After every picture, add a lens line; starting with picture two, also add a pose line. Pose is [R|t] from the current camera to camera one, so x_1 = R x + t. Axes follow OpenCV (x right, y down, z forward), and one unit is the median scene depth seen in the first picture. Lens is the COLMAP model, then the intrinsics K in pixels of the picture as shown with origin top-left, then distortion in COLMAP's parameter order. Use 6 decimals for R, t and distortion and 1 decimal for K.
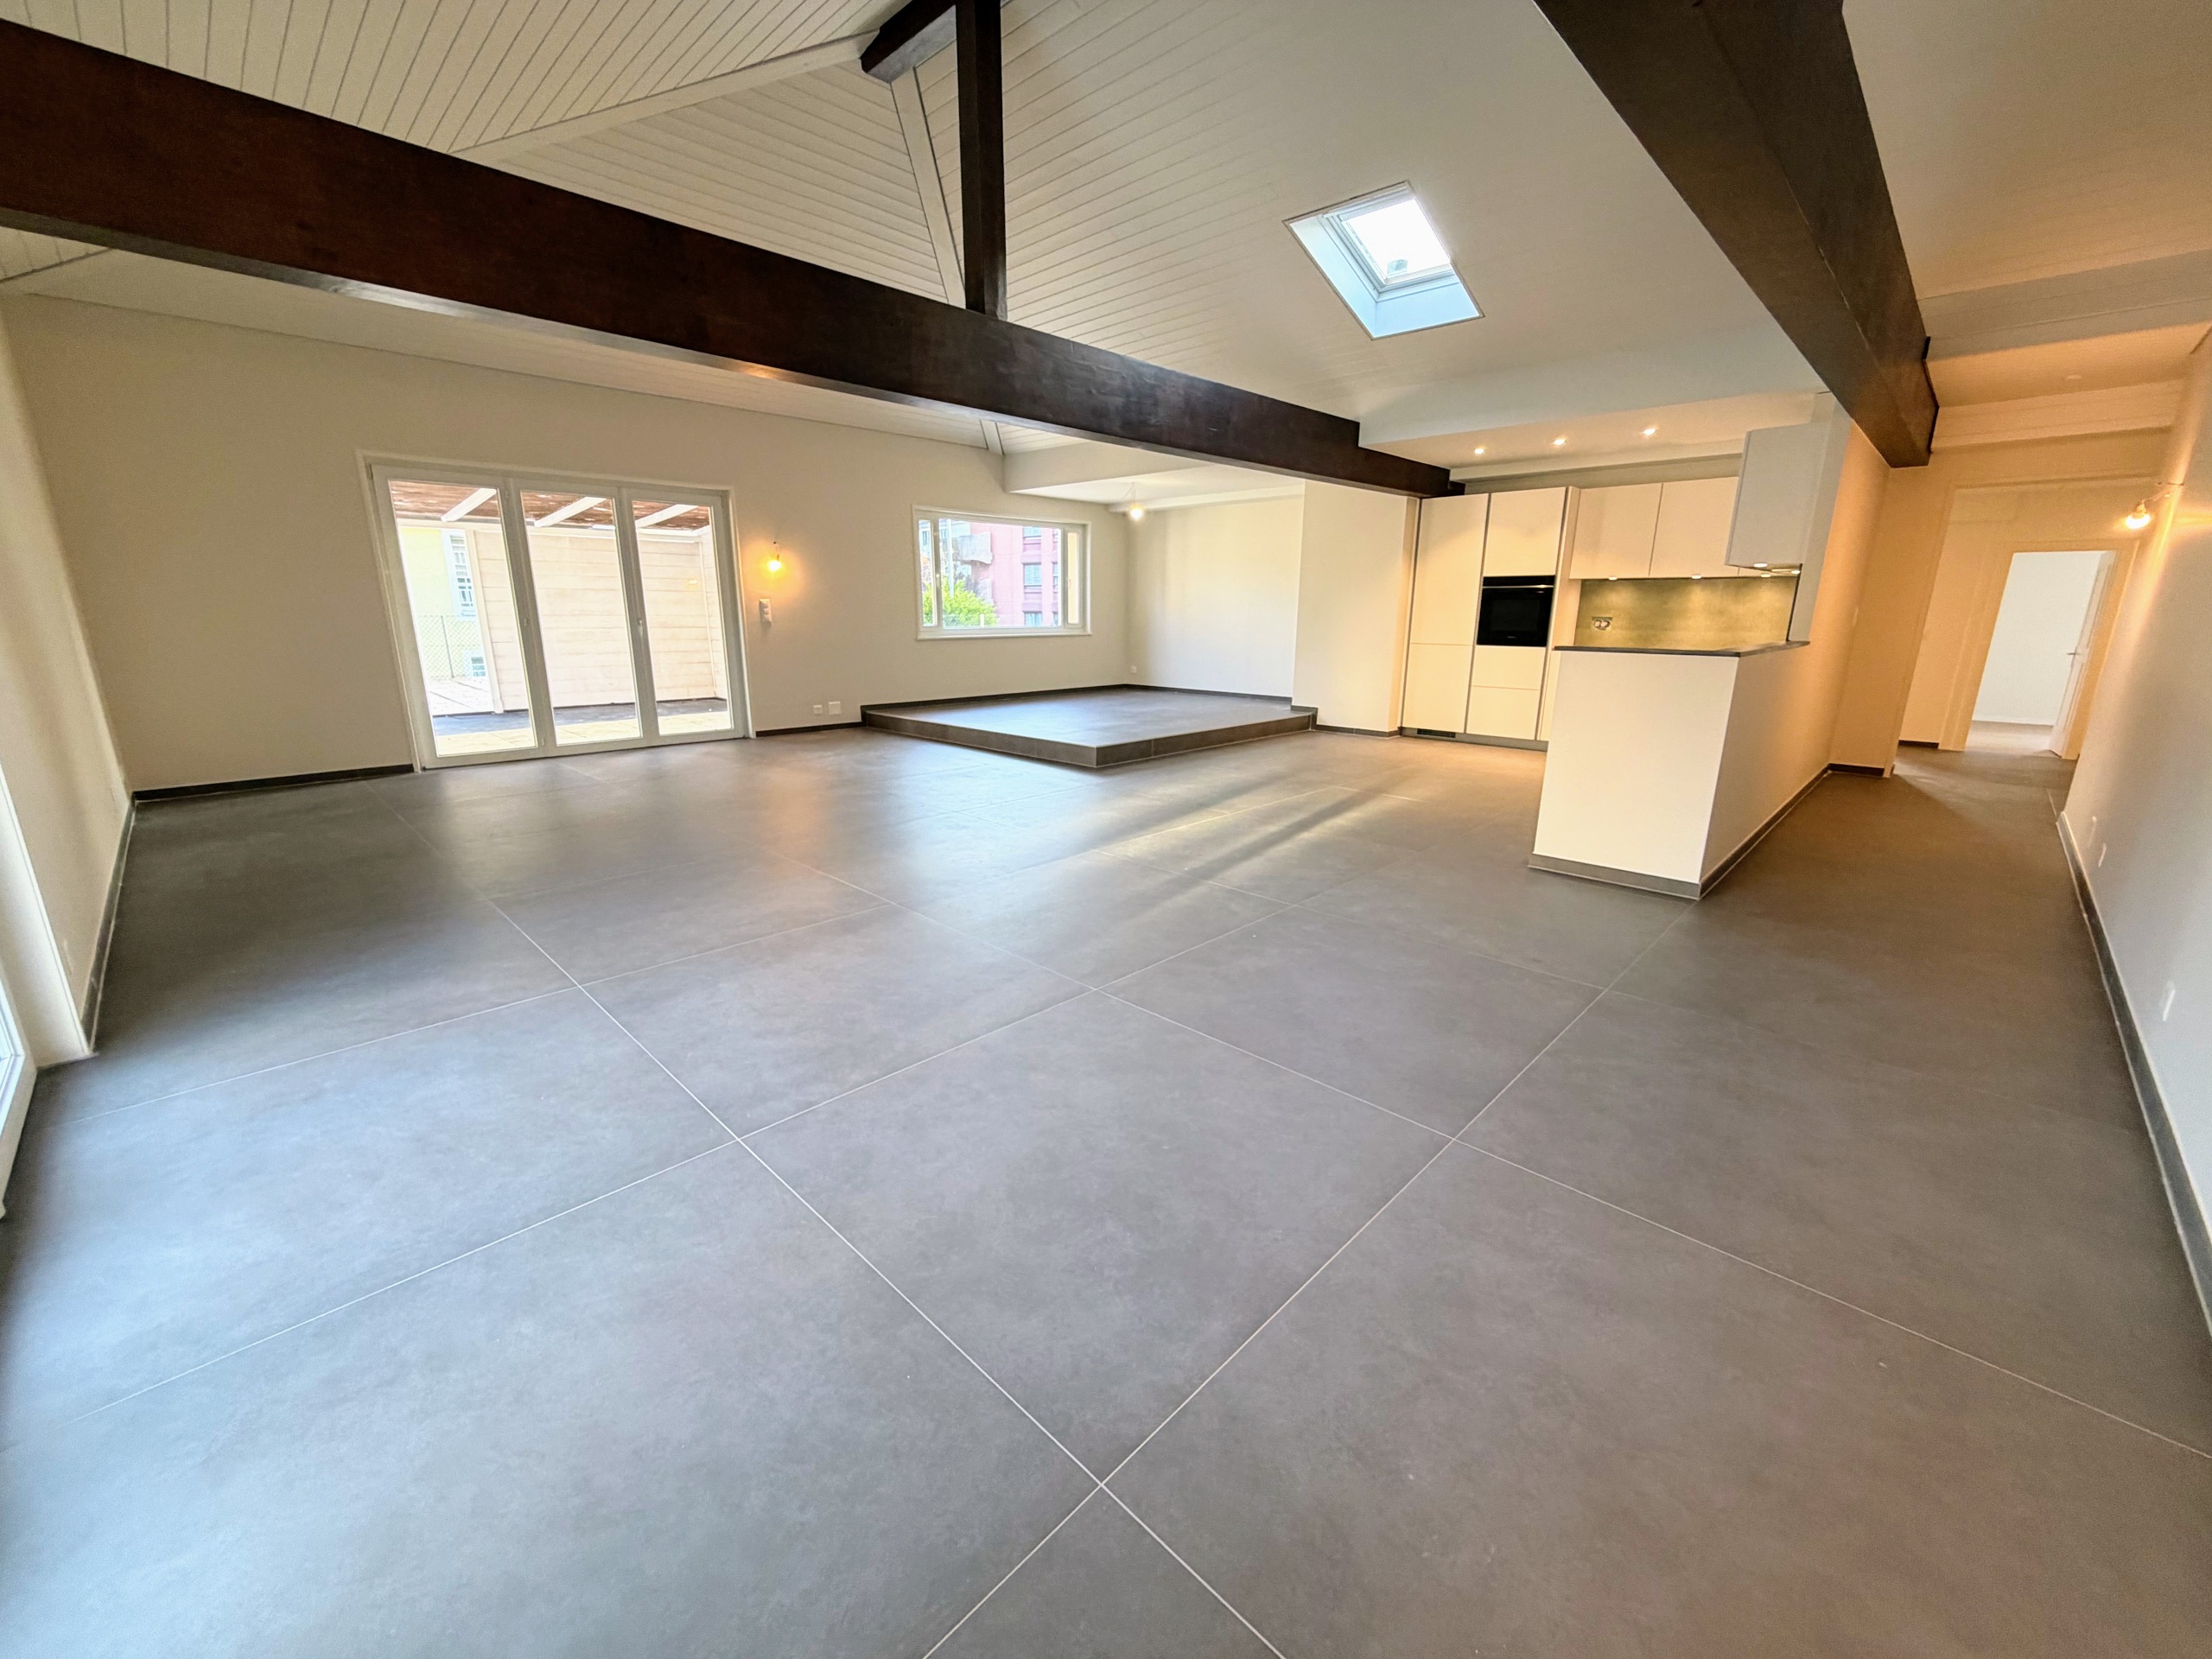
lens RADIAL K [[884.0, 0, 1100.1], [0, 884.0, 829.5], [0, 0, 1]] dist [0.000155, -0.000345]
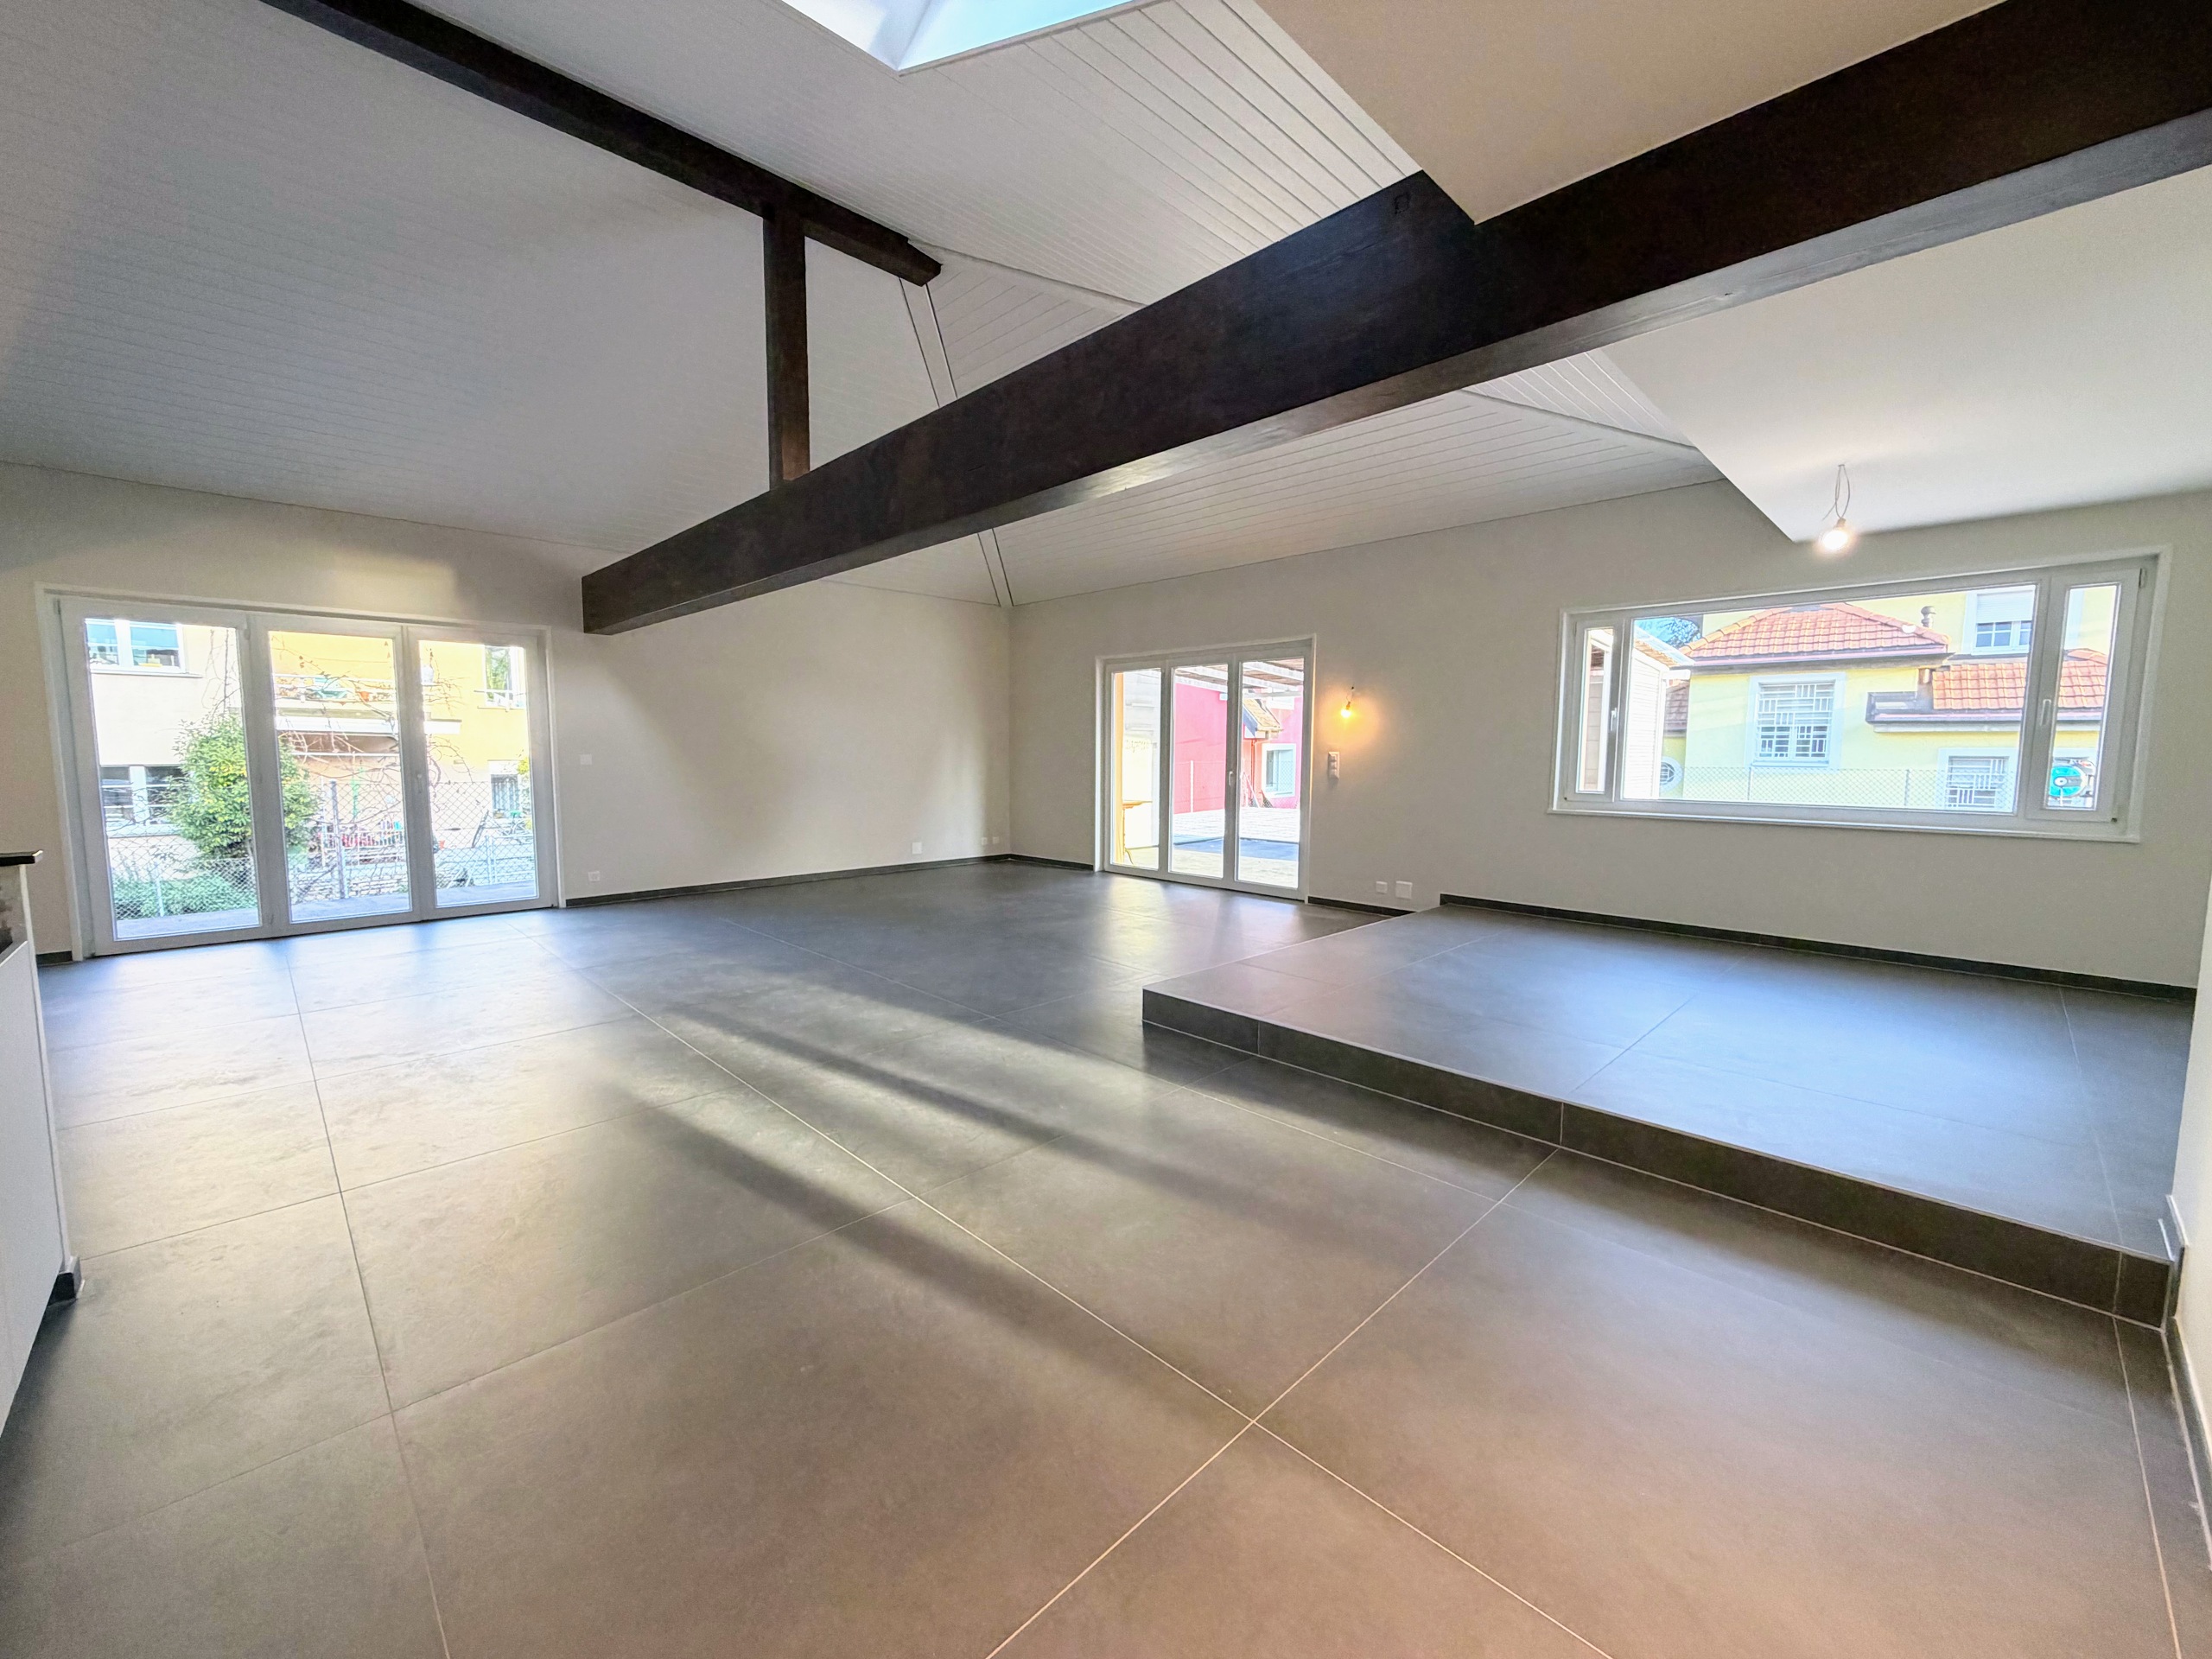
lens RADIAL K [[884.0, 0, 1100.1], [0, 884.0, 829.5], [0, 0, 1]] dist [0.000155, -0.000345]
pose [[-0.018200, 0.092764, -0.995522, 0.498591], [-0.245109, 0.964890, 0.094391, -0.211992], [0.969325, 0.245729, 0.005177, 0.790312]]
